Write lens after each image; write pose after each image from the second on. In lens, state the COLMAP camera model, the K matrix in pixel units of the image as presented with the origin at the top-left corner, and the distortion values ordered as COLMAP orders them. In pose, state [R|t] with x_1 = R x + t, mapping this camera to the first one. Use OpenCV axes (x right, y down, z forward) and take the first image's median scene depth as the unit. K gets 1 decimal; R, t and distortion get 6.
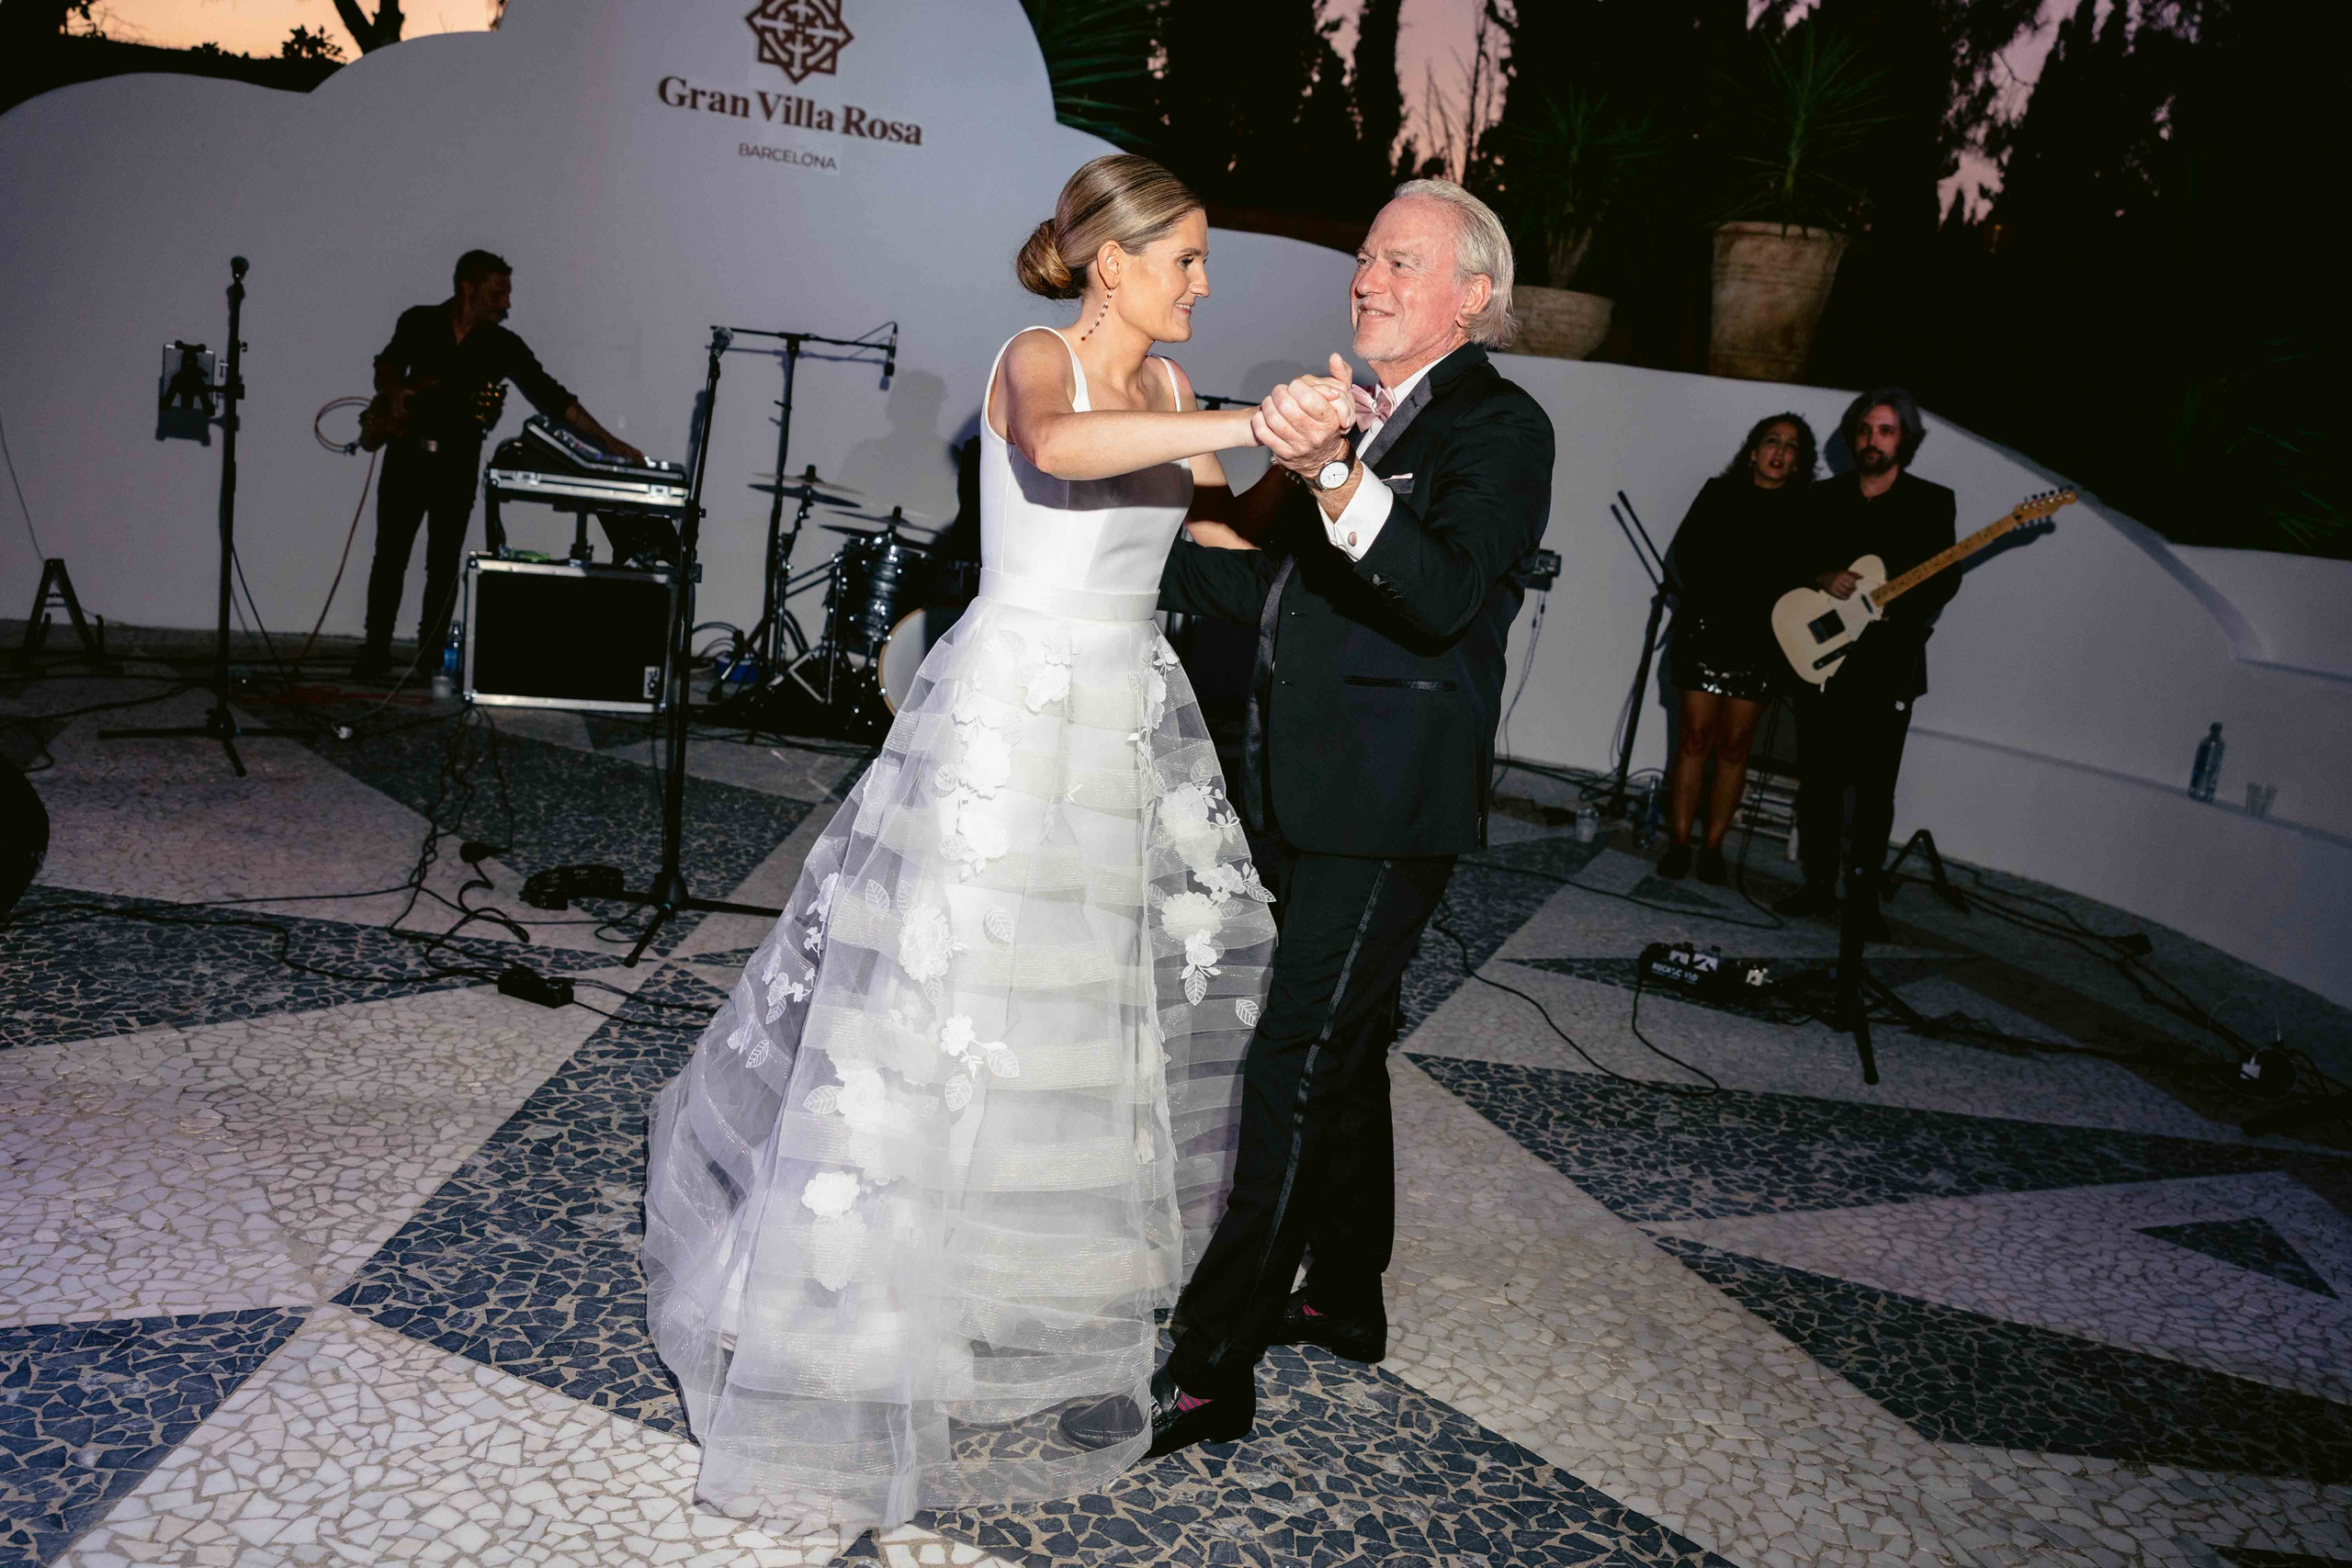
lens RADIAL K [[1839.5, 0, 1187.2], [0, 1839.5, 748.4], [0, 0, 1]] dist [0.006685, 0.002249]
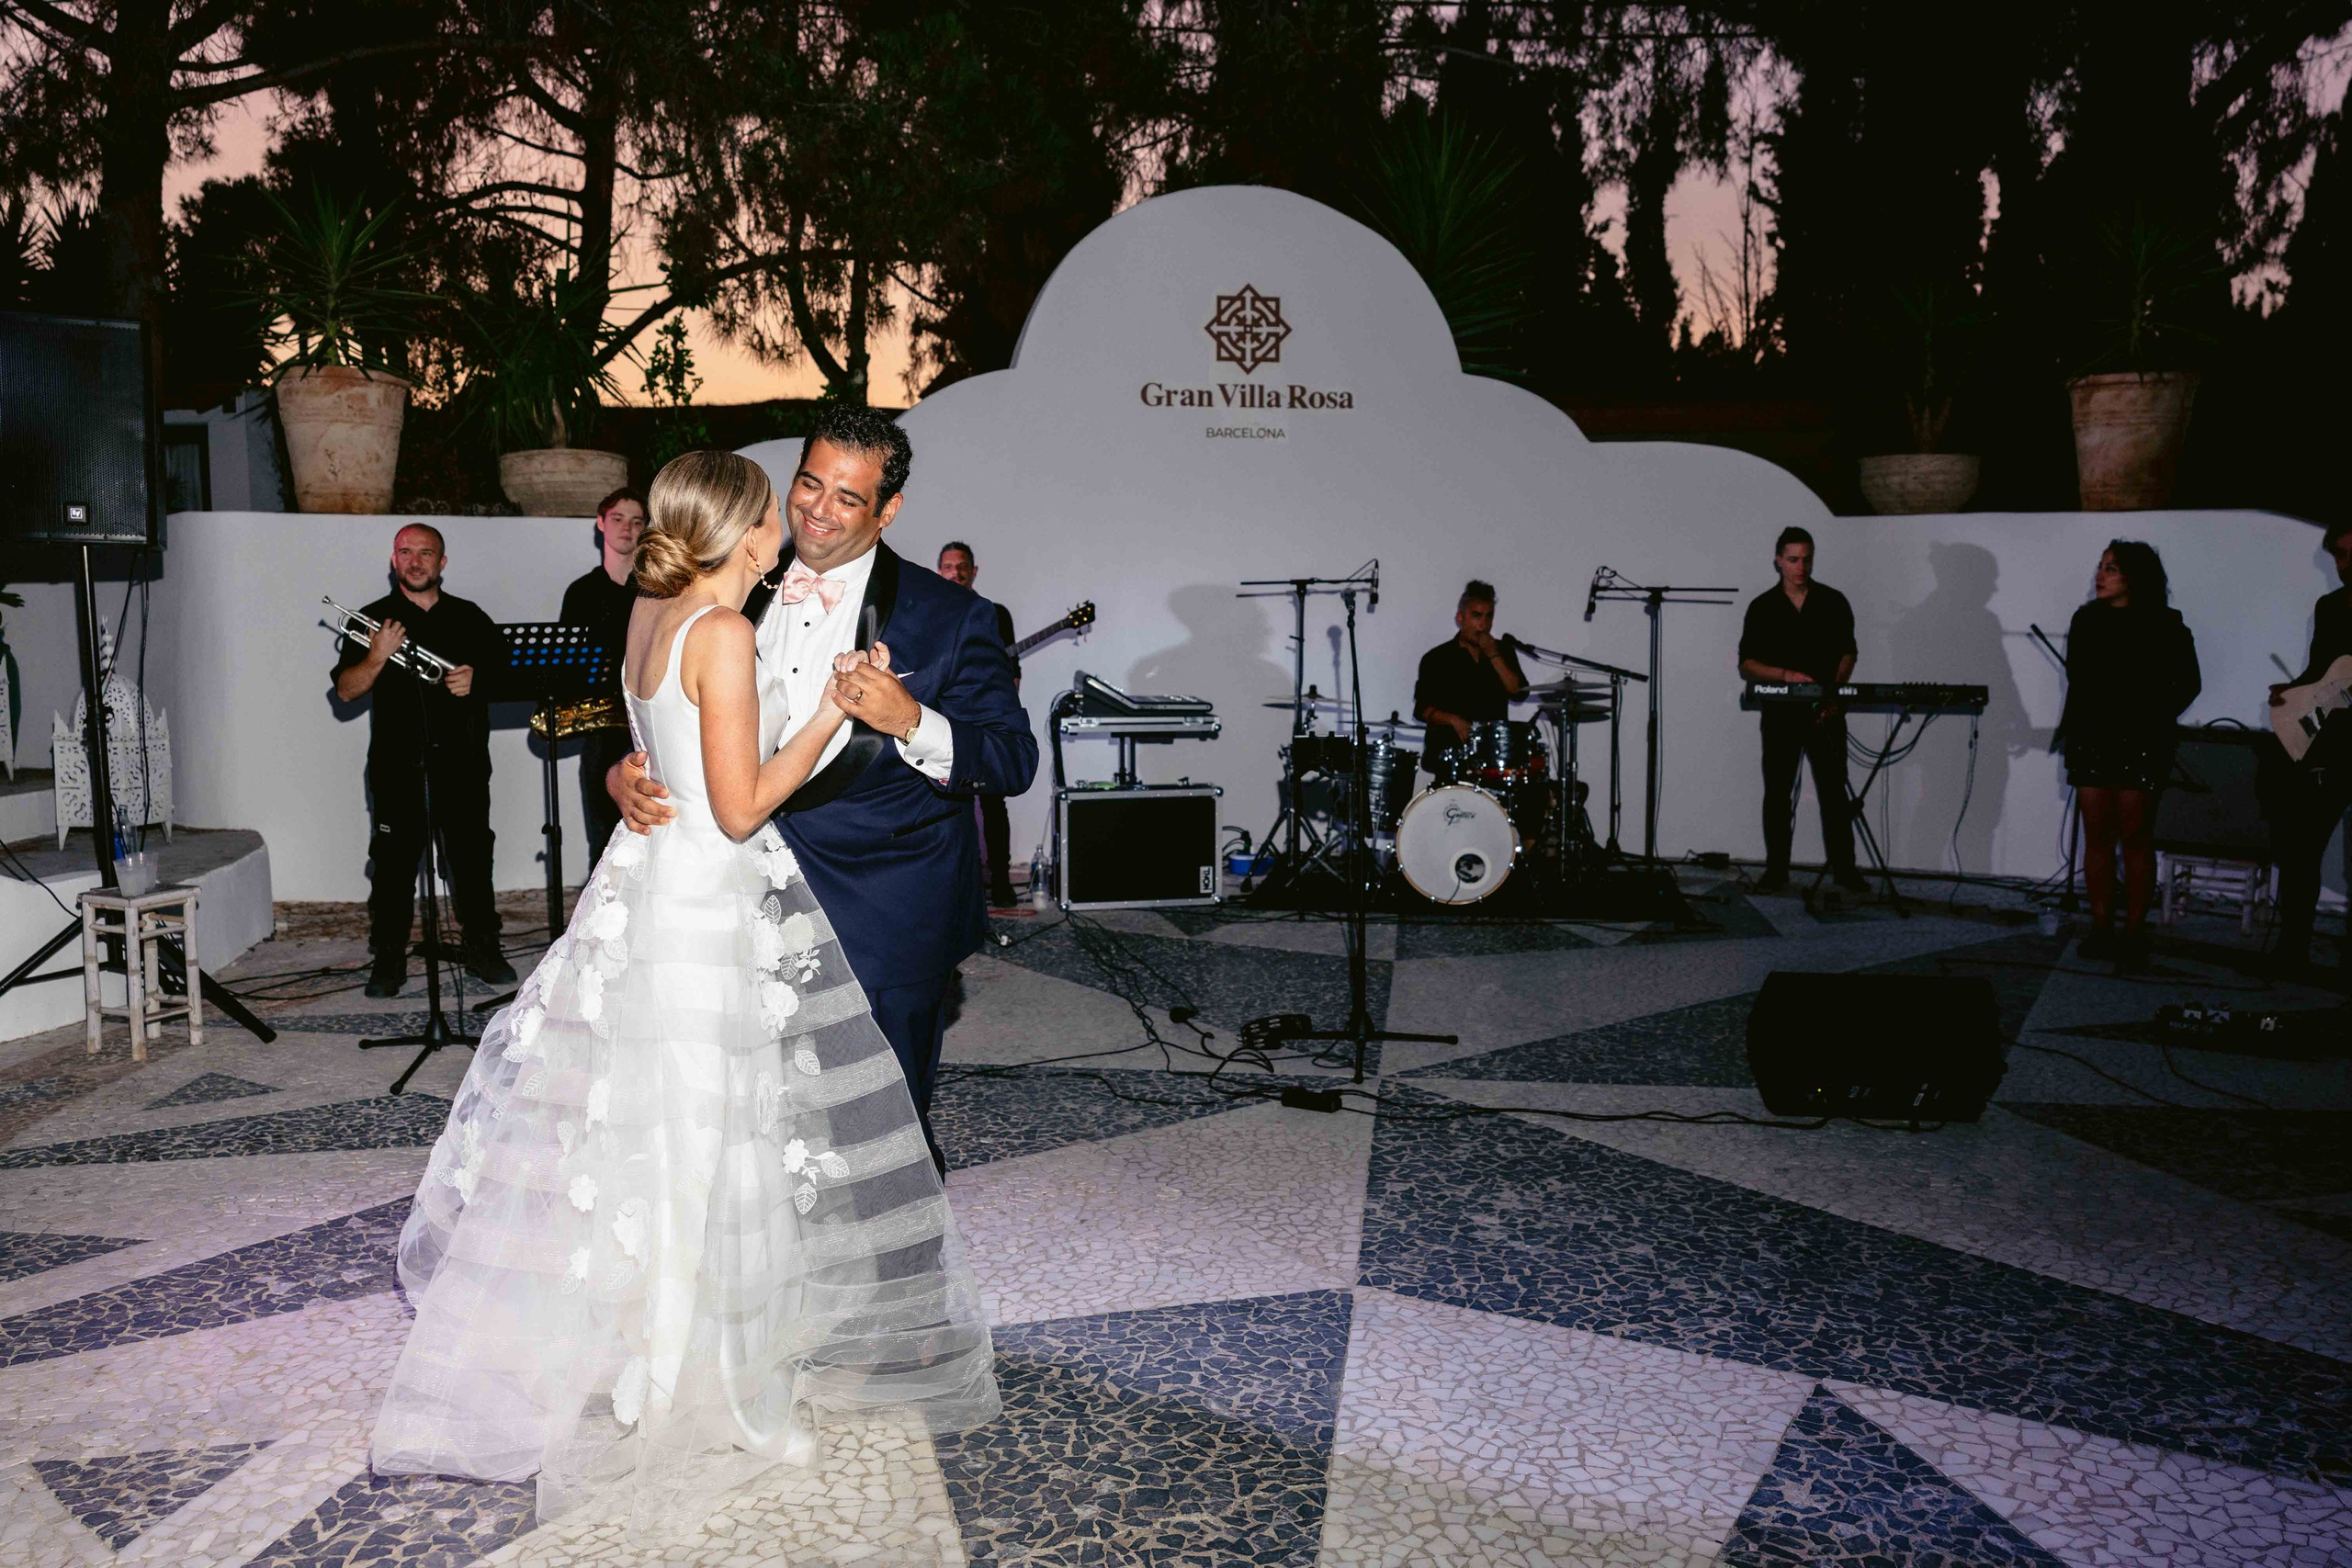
lens RADIAL K [[1839.5, 0, 1187.2], [0, 1839.5, 748.4], [0, 0, 1]] dist [0.006685, 0.002249]
pose [[0.984344, -0.111964, -0.136127, -0.217066], [0.097352, 0.989192, -0.109643, 0.015957], [0.146932, 0.094675, 0.984605, -0.308026]]
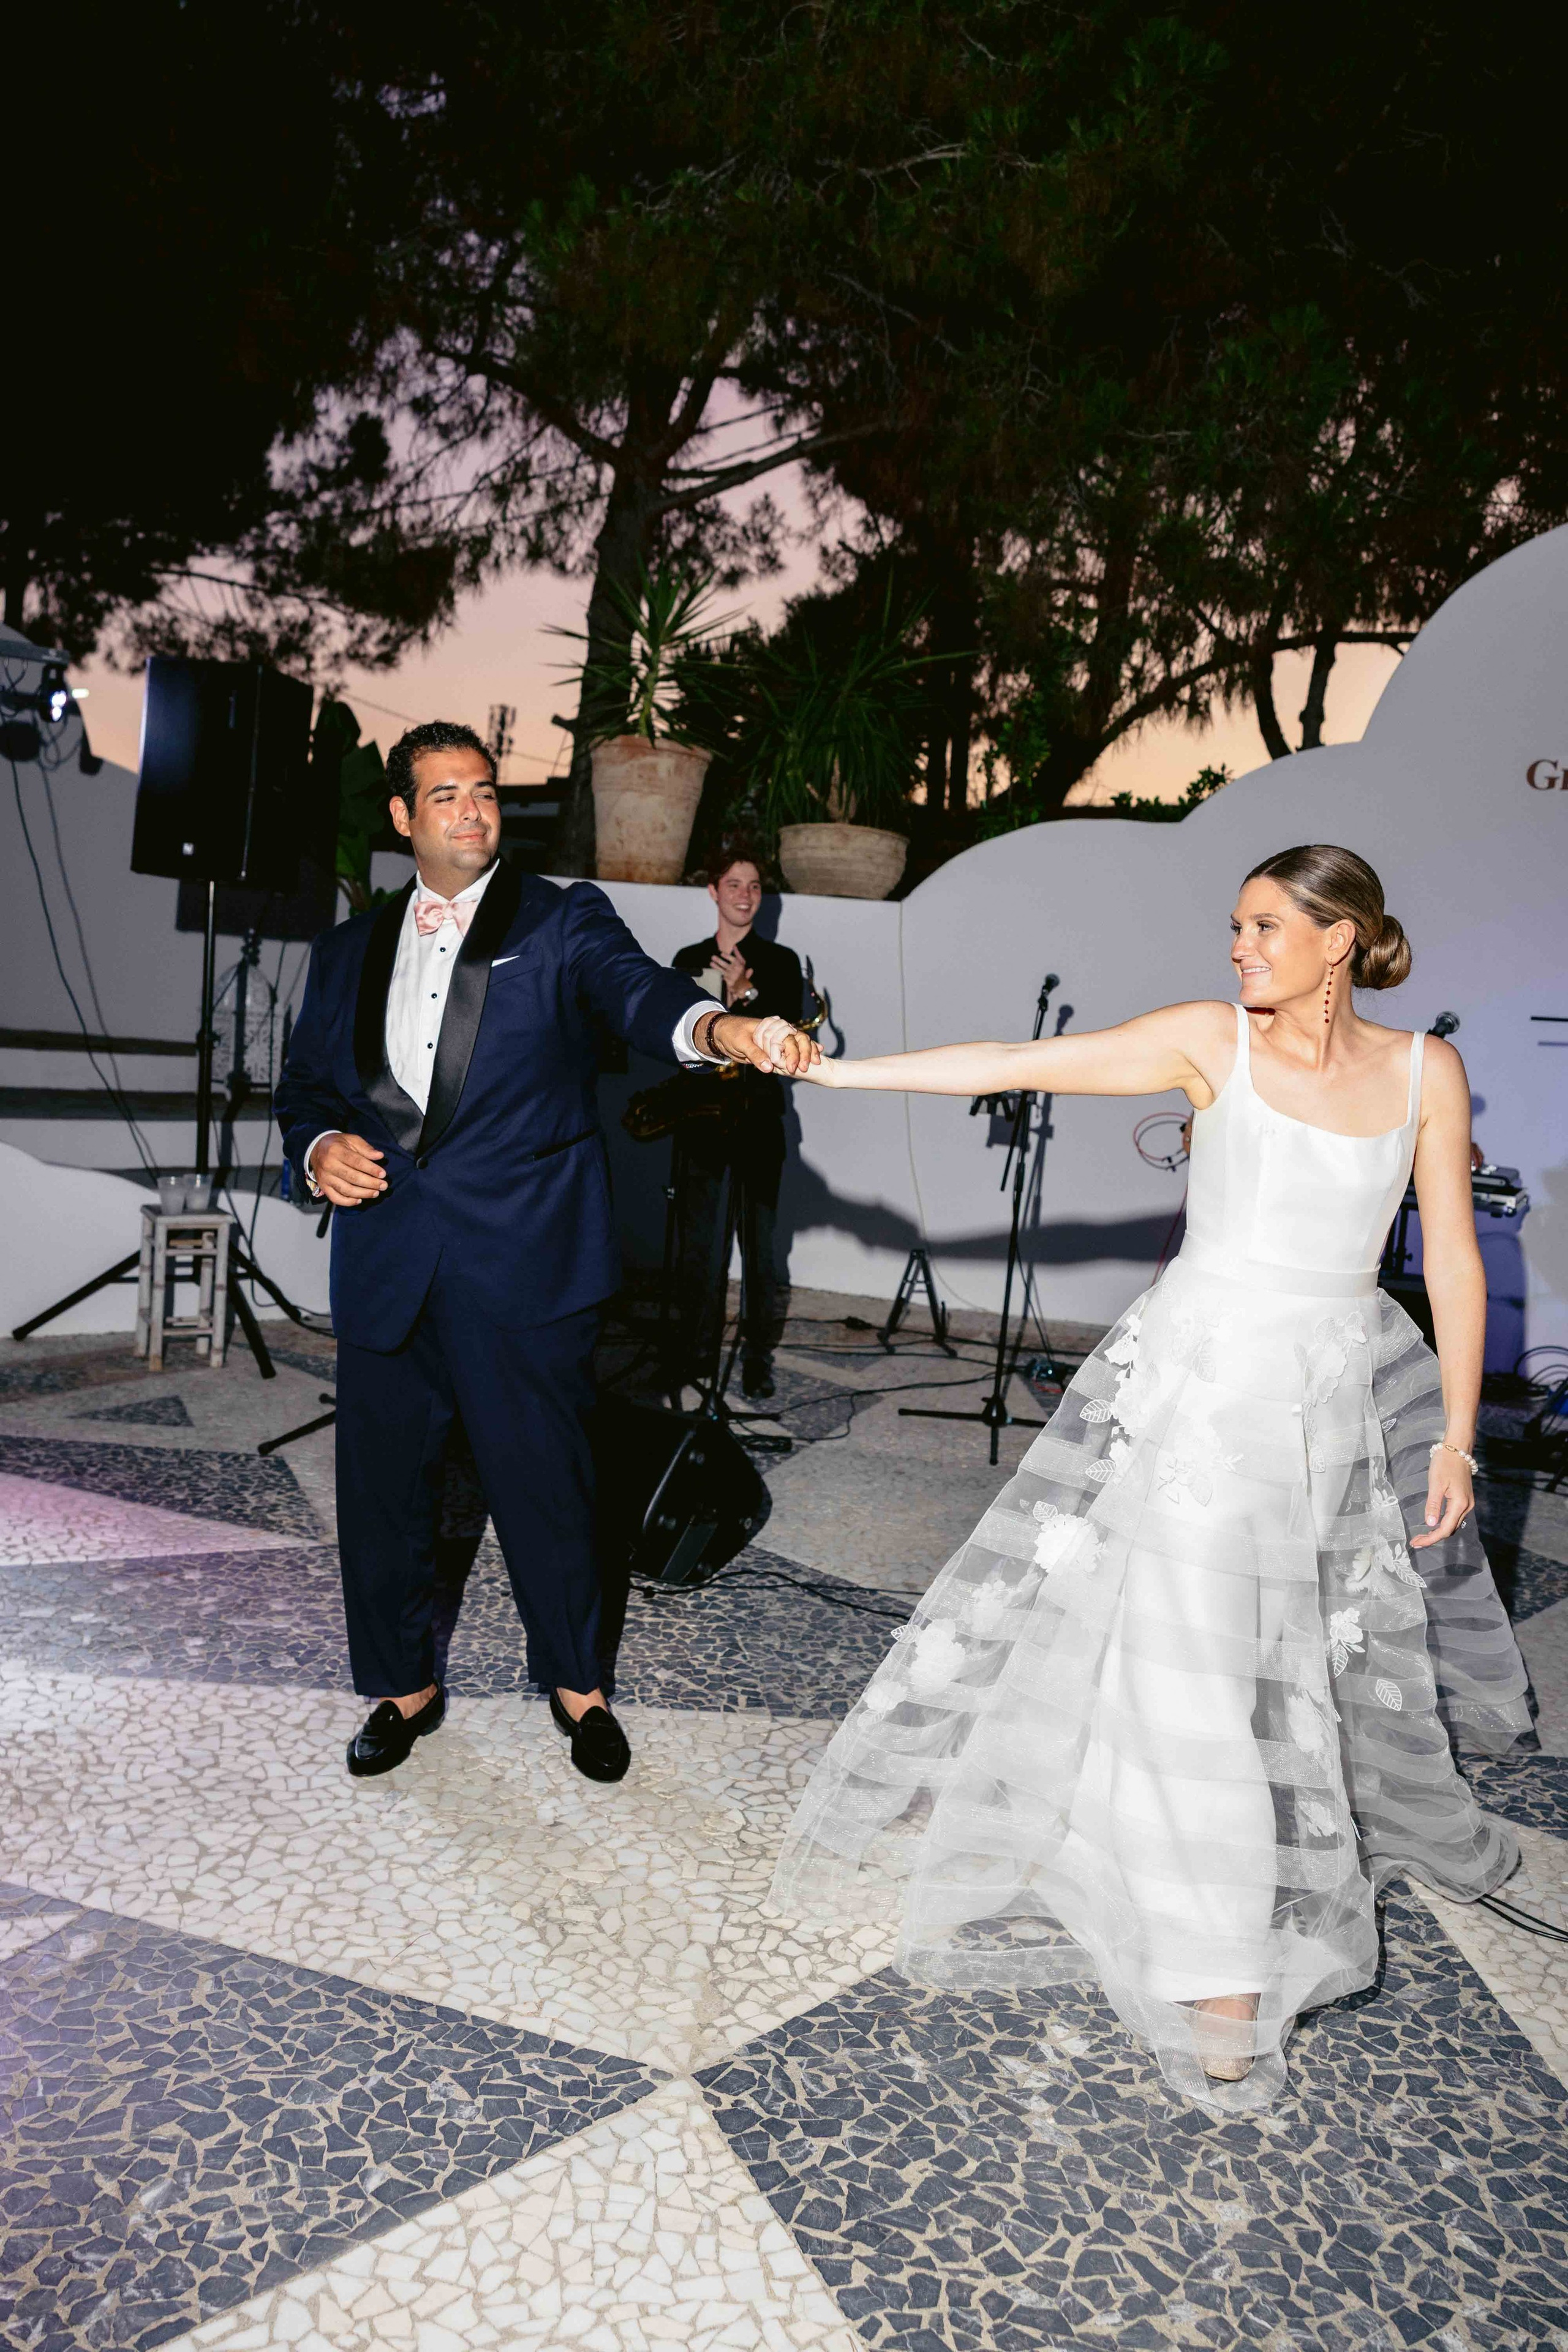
lens RADIAL K [[1839.6, 0, 786.1], [0, 1839.6, 1153.7], [0, 0, 1]] dist [0.006685, 0.002249]
pose [[0.747823, -0.000626, -0.663898, 0.103322], [-0.107639, 0.986654, -0.122176, -0.024149], [0.655114, 0.162827, 0.737775, 0.180613]]
